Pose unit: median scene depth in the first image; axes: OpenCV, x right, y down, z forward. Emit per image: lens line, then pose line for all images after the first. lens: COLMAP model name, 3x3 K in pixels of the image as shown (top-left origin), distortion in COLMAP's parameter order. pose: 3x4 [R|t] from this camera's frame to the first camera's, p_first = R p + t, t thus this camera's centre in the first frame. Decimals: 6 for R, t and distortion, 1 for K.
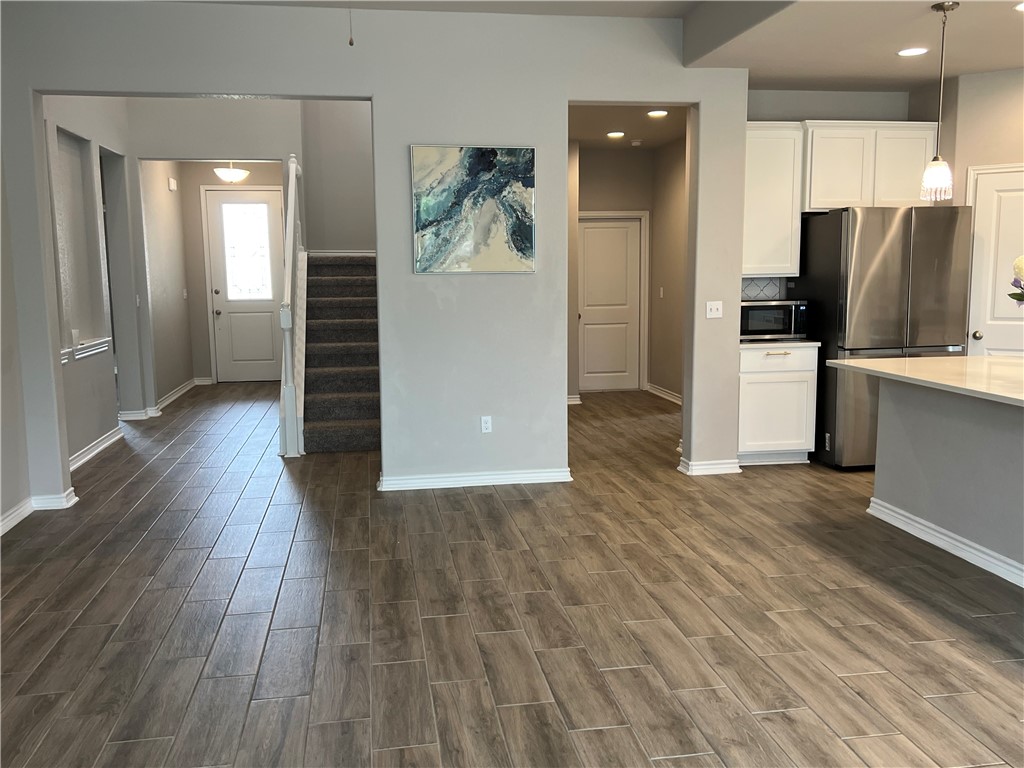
lens RADIAL K [[908.5, 0, 501.1], [0, 908.5, 380.3], [0, 0, 1]] dist [0.087708, -0.122875]
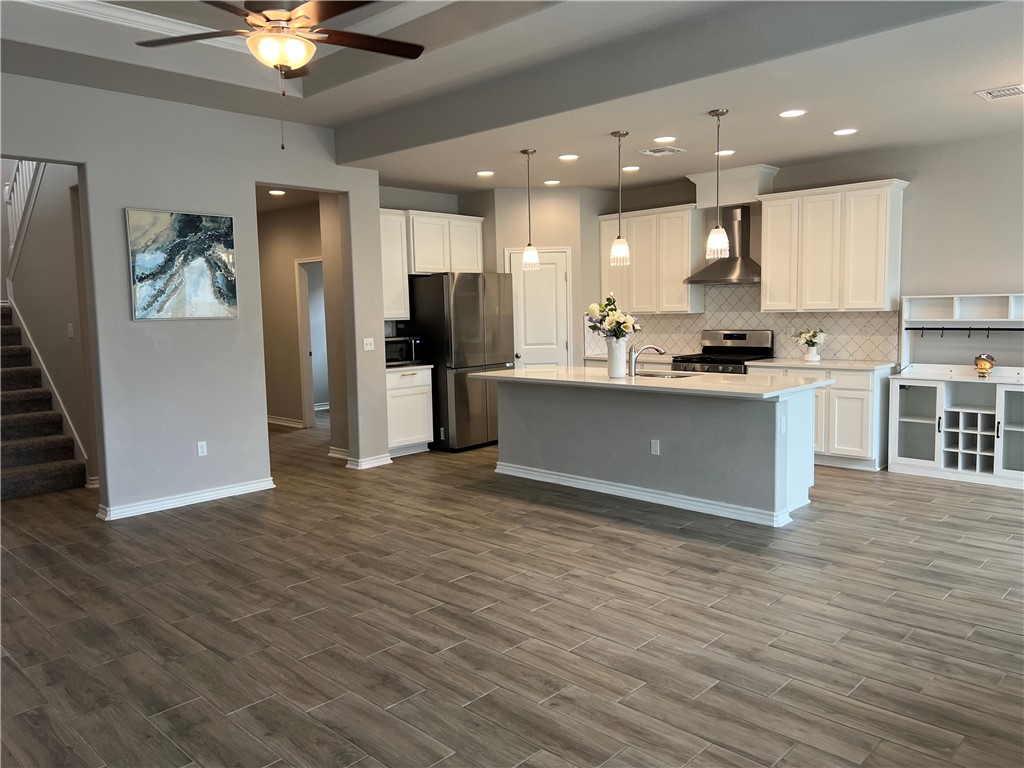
lens RADIAL K [[779.9, 0, 514.9], [0, 779.9, 379.4], [0, 0, 1]] dist [0.061174, -0.059423]
pose [[0.797421, -0.062584, 0.600170, -0.328265], [0.087897, 0.996046, -0.012920, 0.009466], [-0.596988, 0.063056, 0.799768, -0.057187]]
